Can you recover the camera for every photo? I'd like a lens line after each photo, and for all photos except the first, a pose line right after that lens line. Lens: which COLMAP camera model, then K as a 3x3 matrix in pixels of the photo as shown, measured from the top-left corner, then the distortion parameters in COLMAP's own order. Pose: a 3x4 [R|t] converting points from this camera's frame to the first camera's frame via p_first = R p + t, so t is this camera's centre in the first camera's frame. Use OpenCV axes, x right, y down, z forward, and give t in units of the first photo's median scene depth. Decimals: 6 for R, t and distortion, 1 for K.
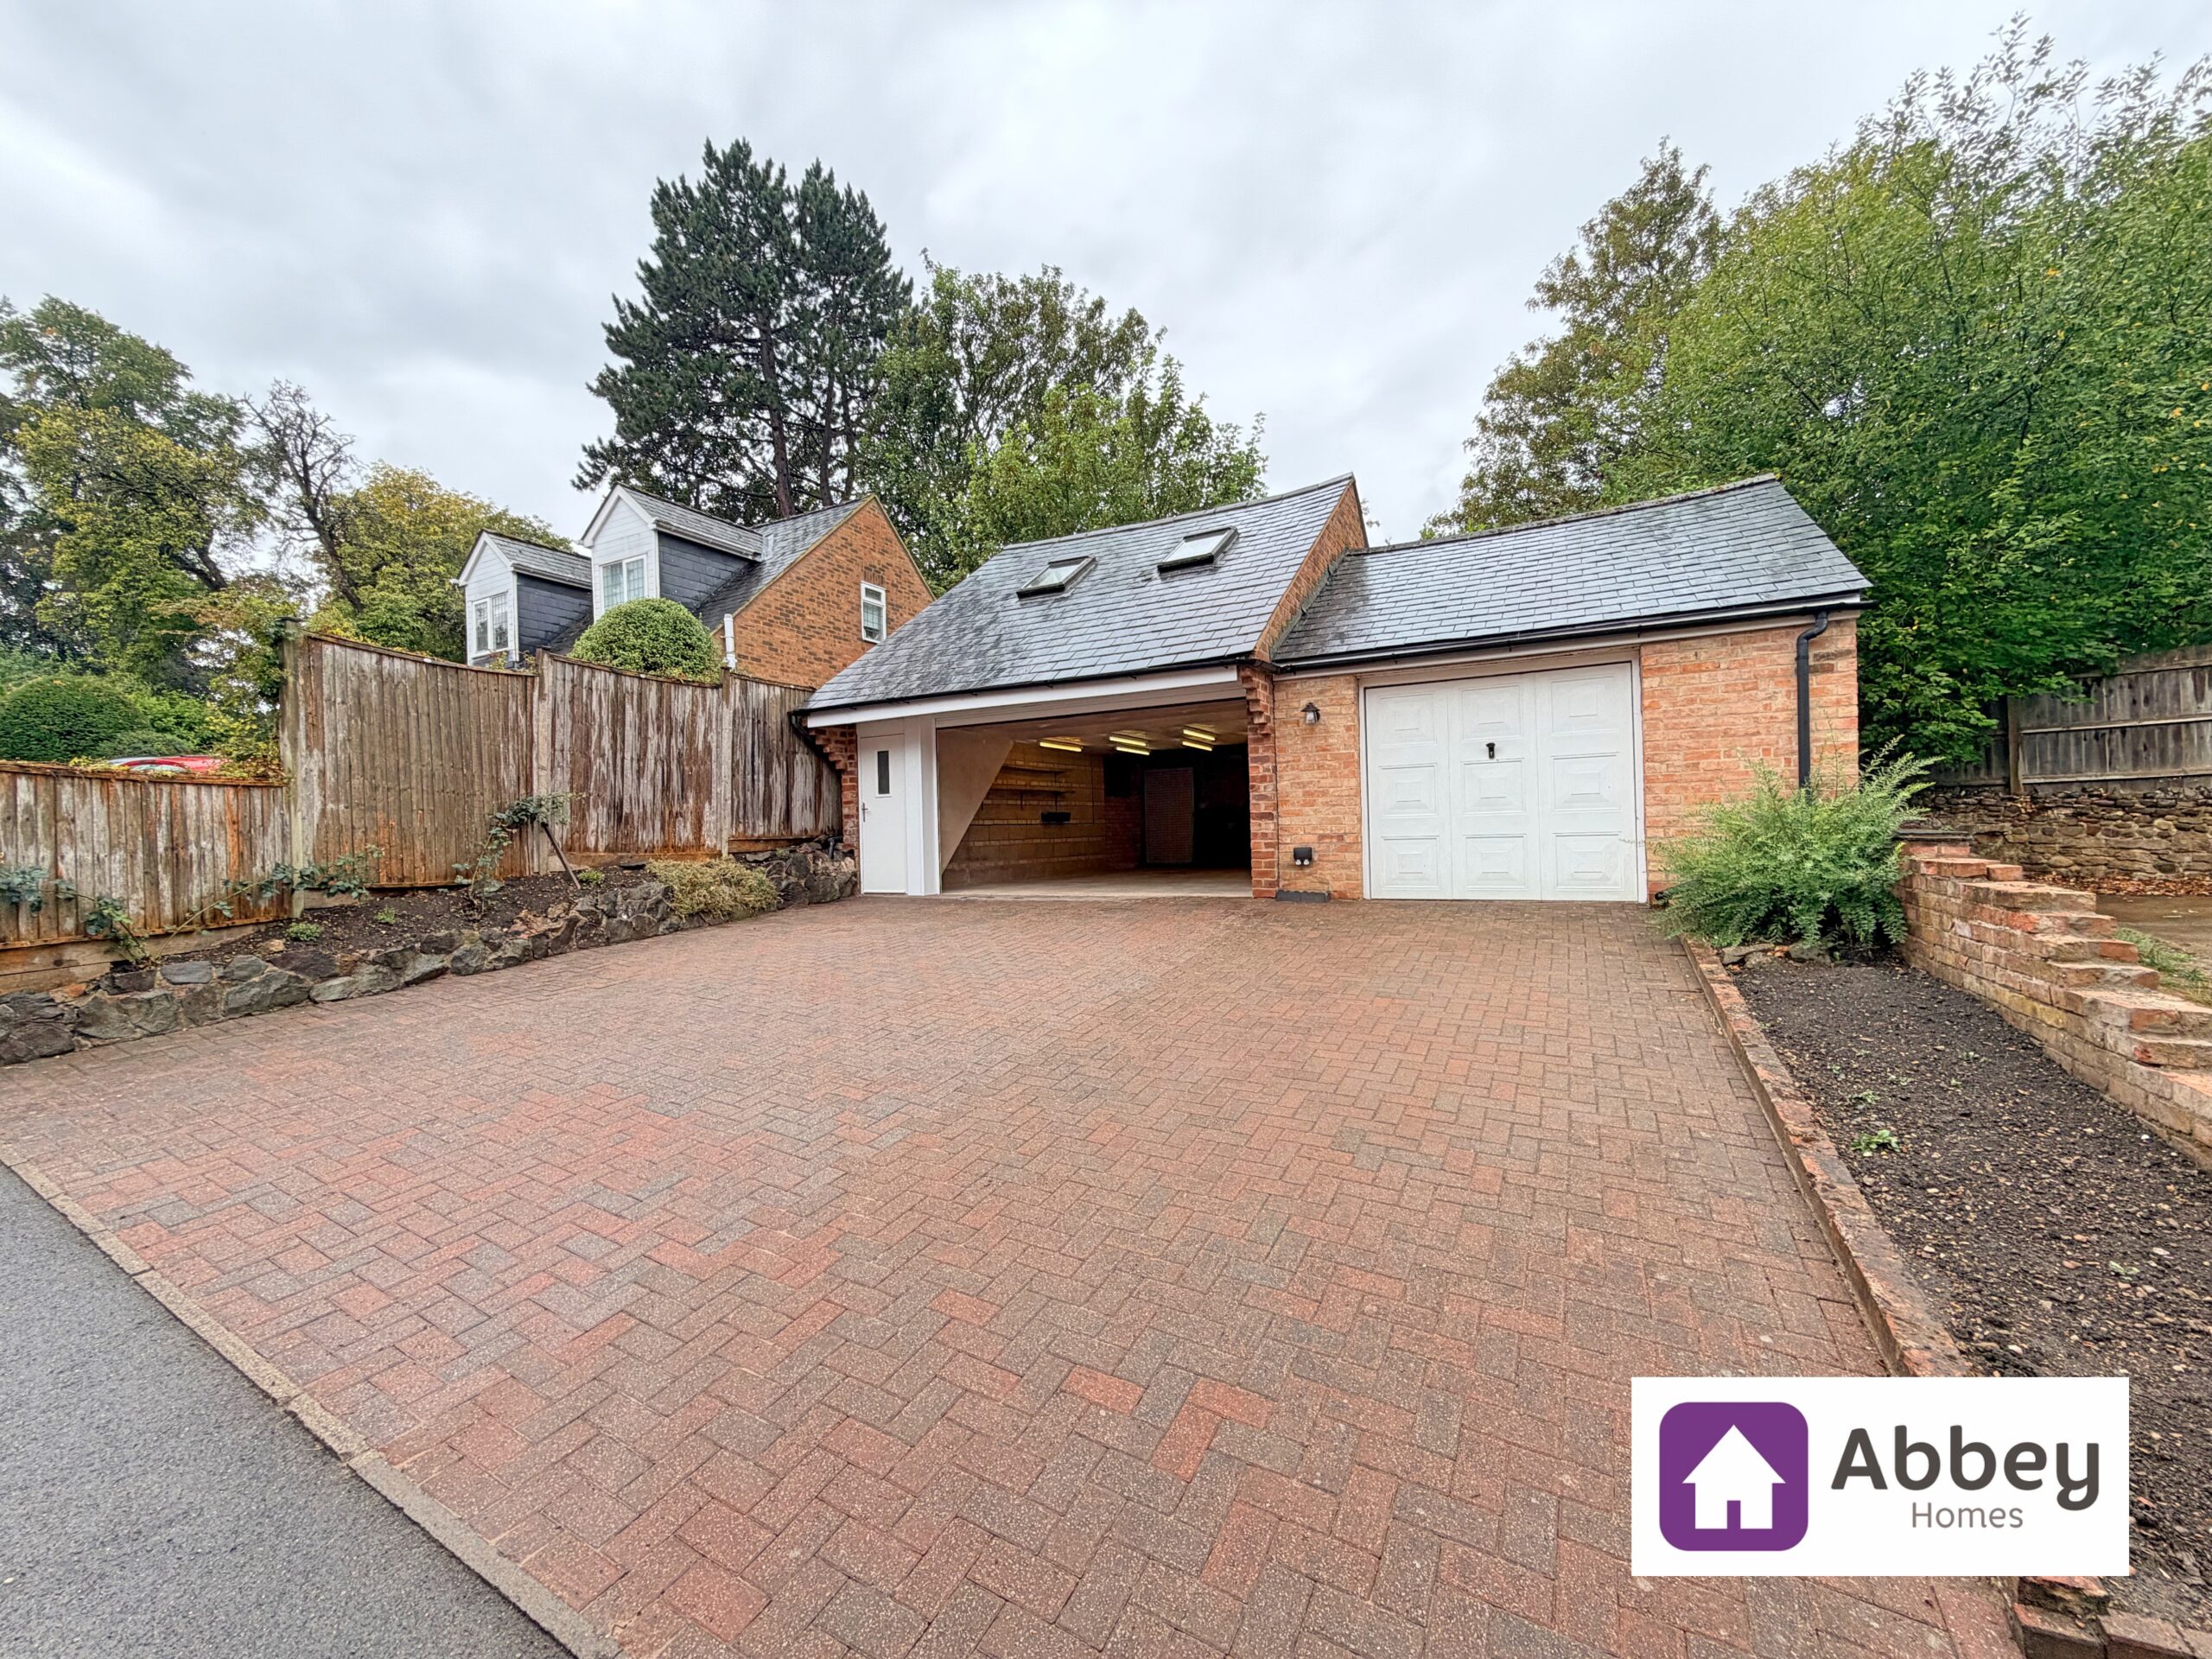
lens RADIAL K [[883.3, 0, 1098.4], [0, 883.3, 830.1], [0, 0, 1]] dist [0.002252, -0.000766]
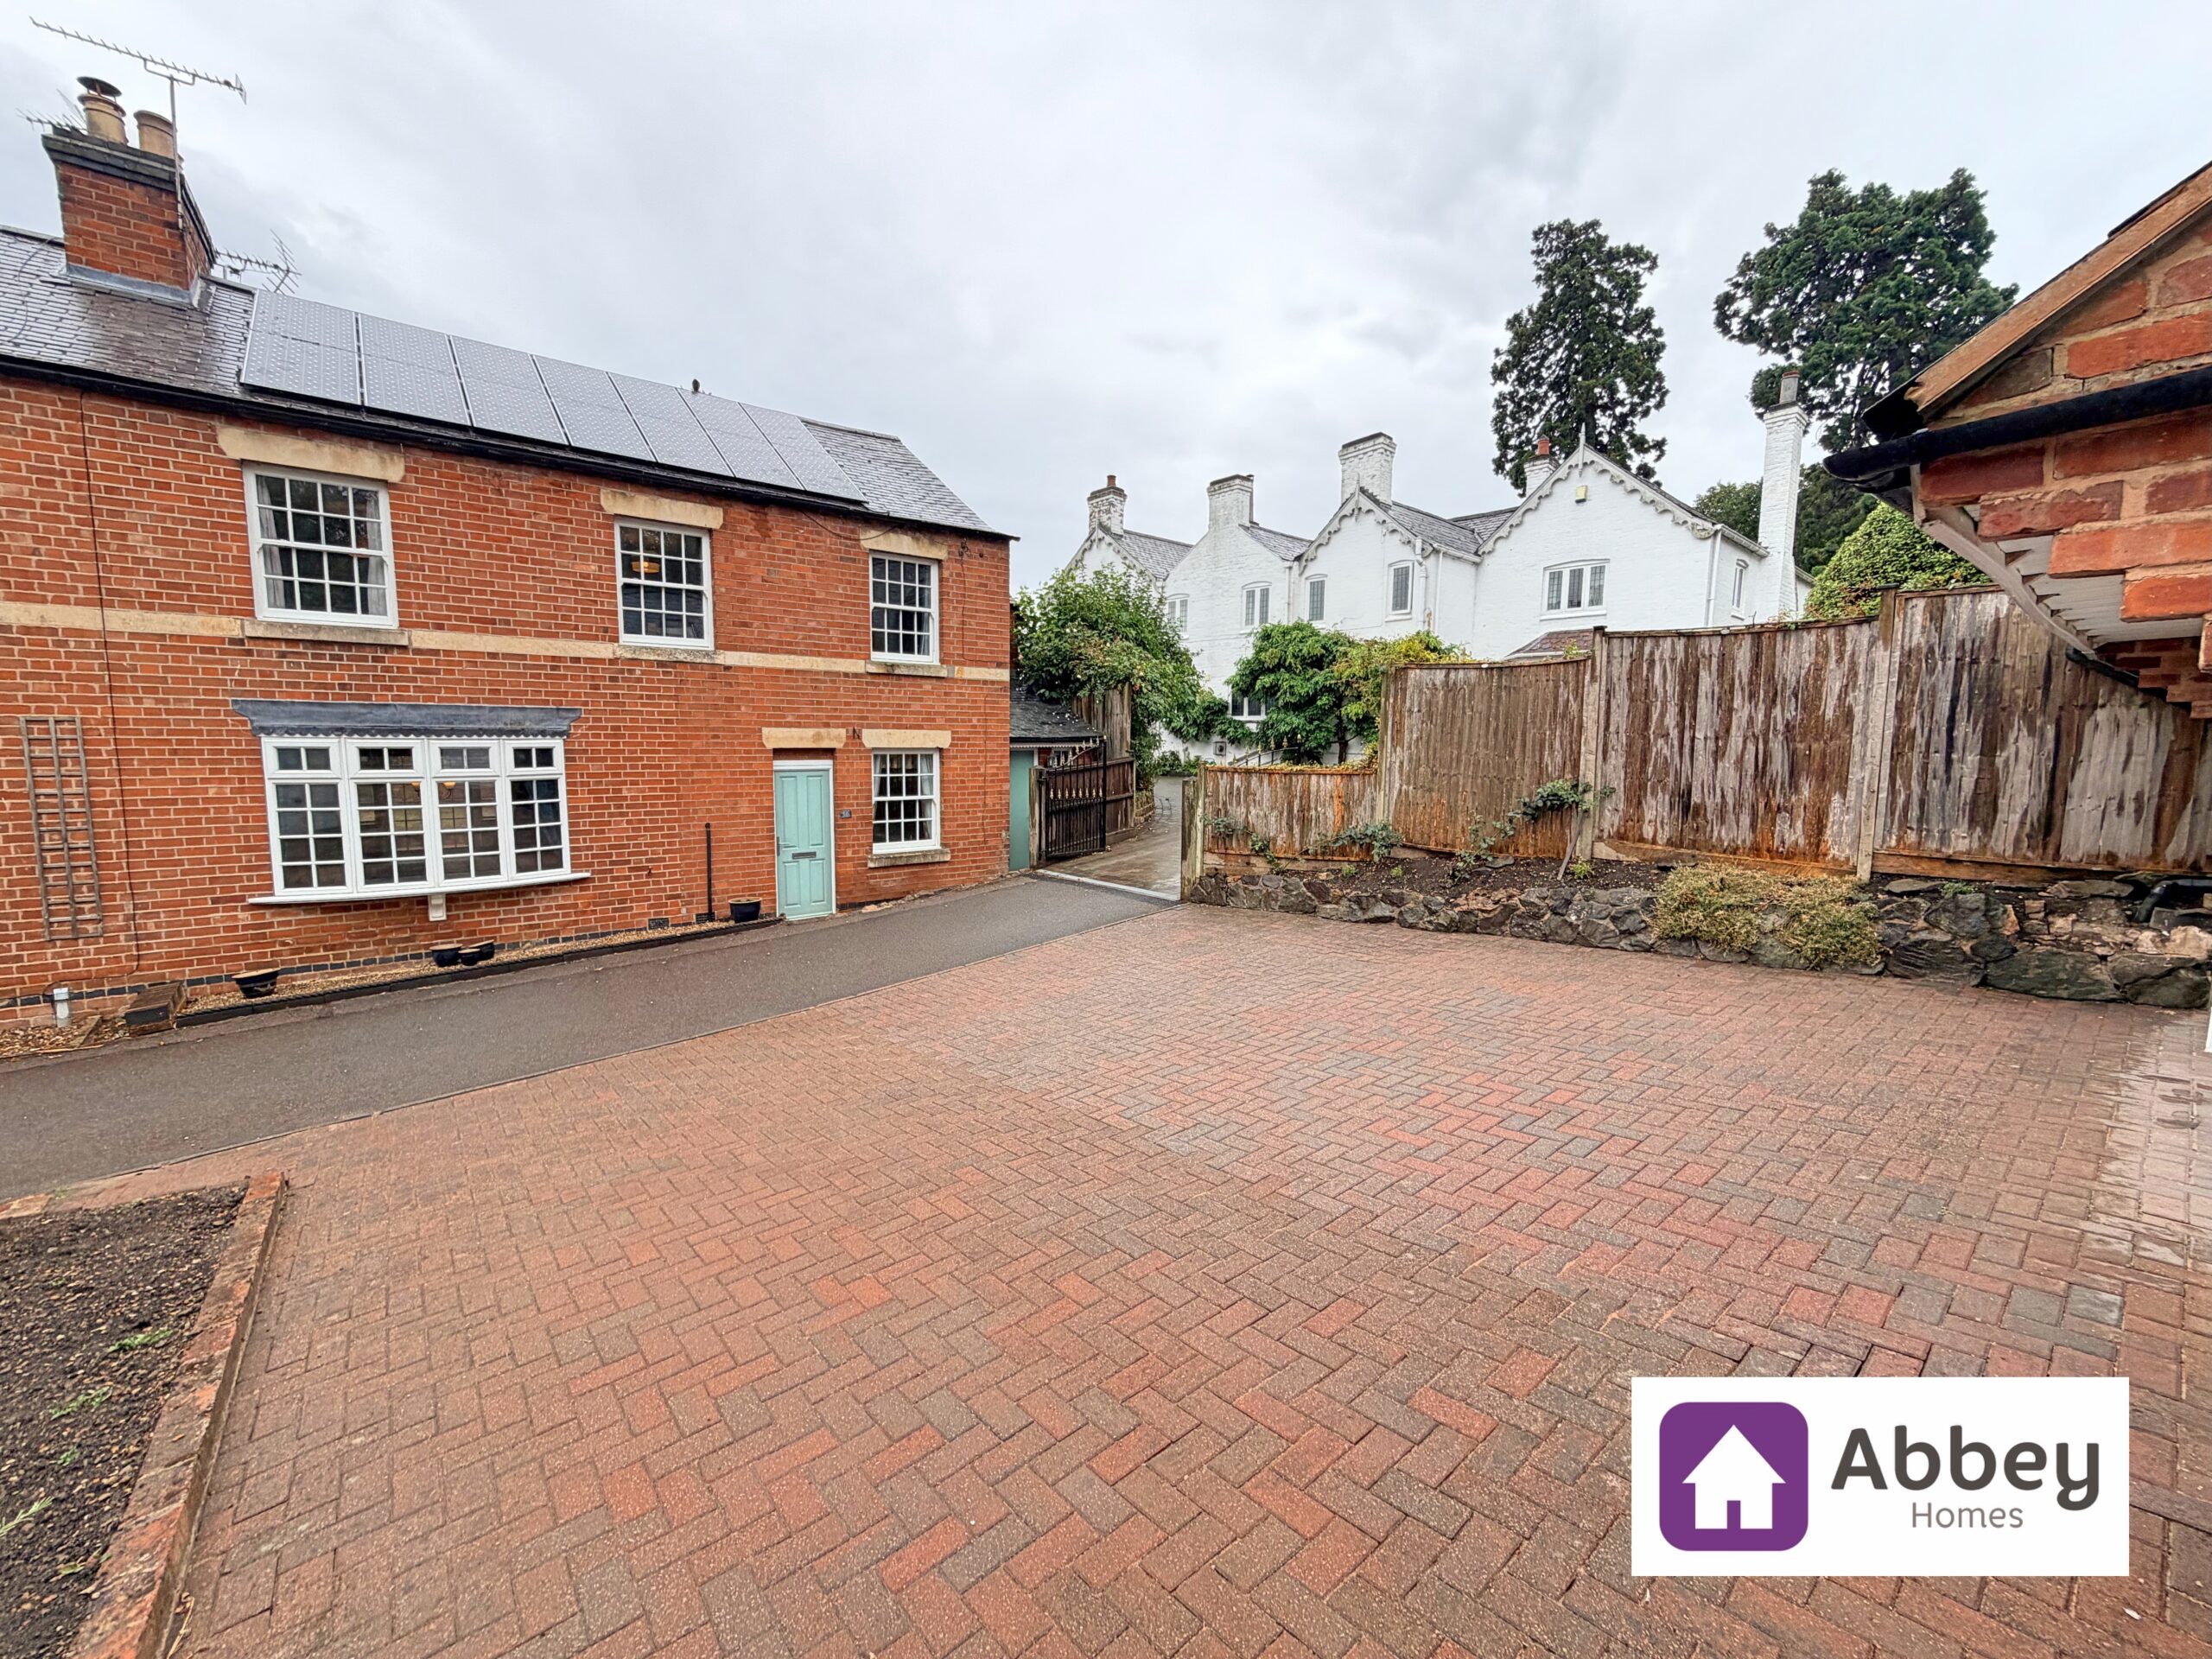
lens RADIAL K [[883.3, 0, 1098.4], [0, 883.3, 830.1], [0, 0, 1]] dist [0.002252, -0.000766]
pose [[-0.379966, 0.118007, -0.917442, 0.475865], [0.004641, 0.992060, 0.125683, -0.107743], [0.924989, 0.043497, -0.377496, 0.845700]]
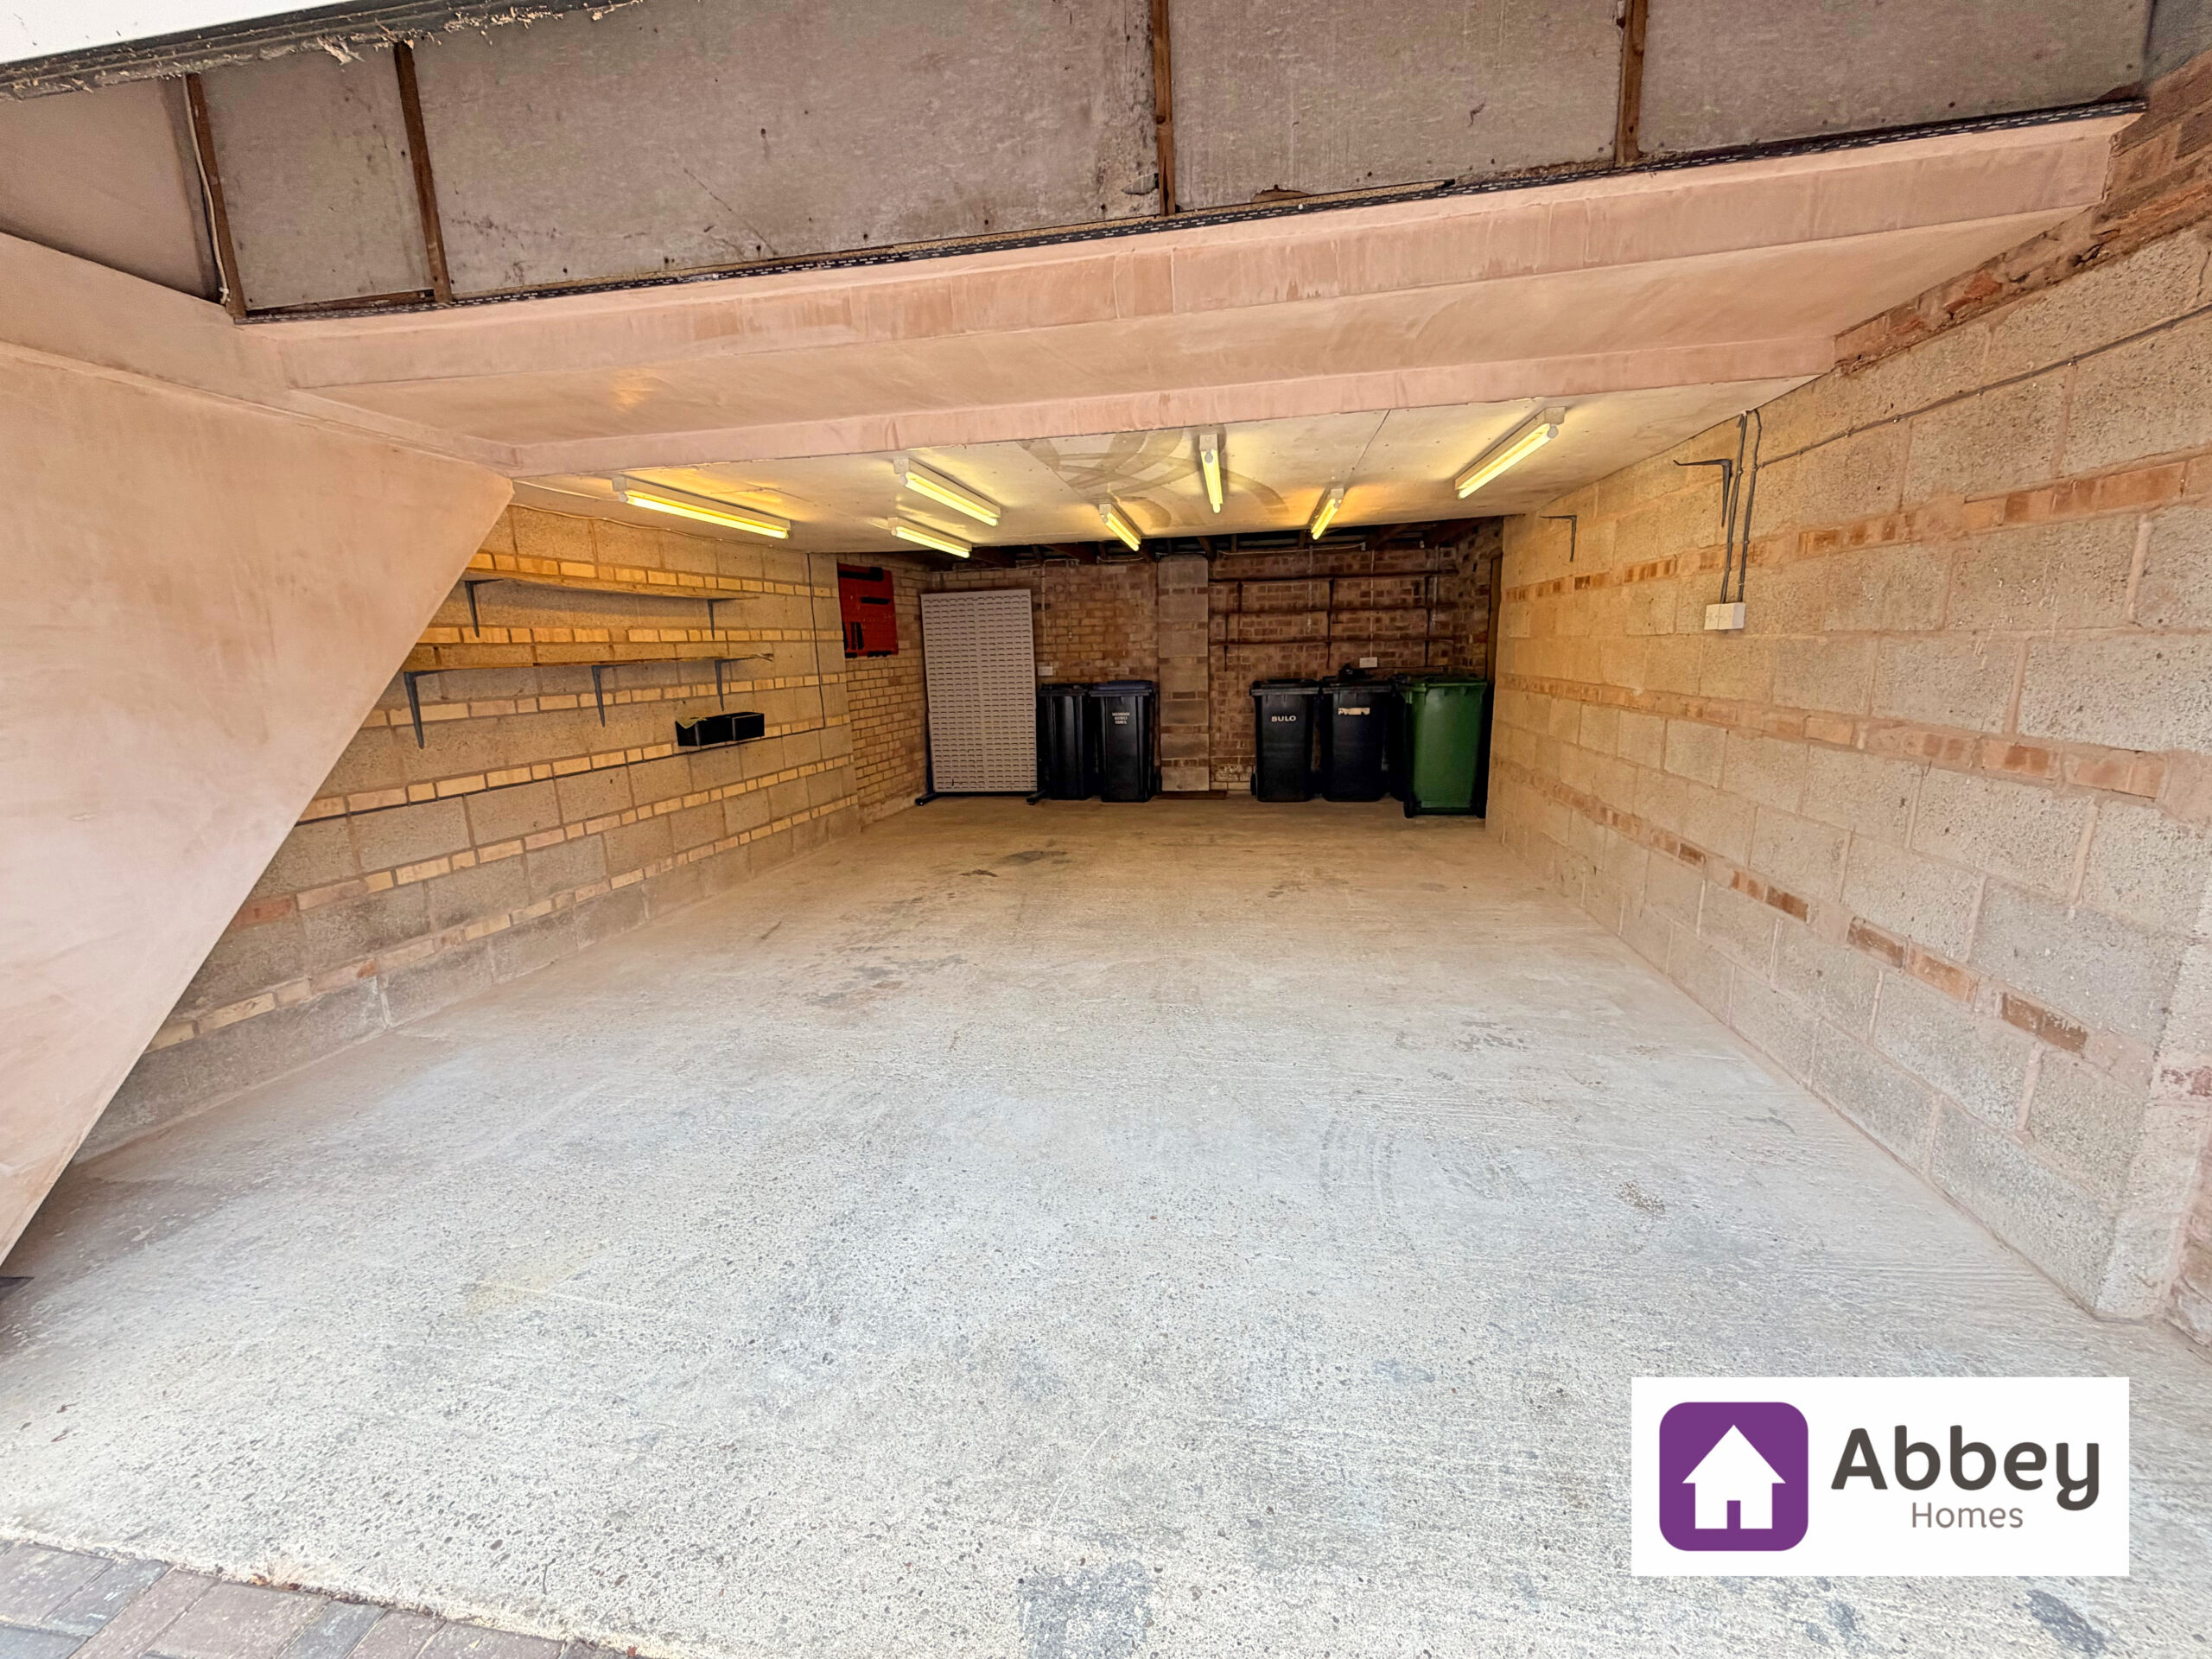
lens RADIAL K [[883.3, 0, 1098.4], [0, 883.3, 830.1], [0, 0, 1]] dist [0.002252, -0.000766]
pose [[0.941960, -0.076402, 0.326915, -0.042220], [0.010490, 0.979983, 0.198802, -0.077566], [-0.335560, -0.183835, 0.923907, 1.049759]]
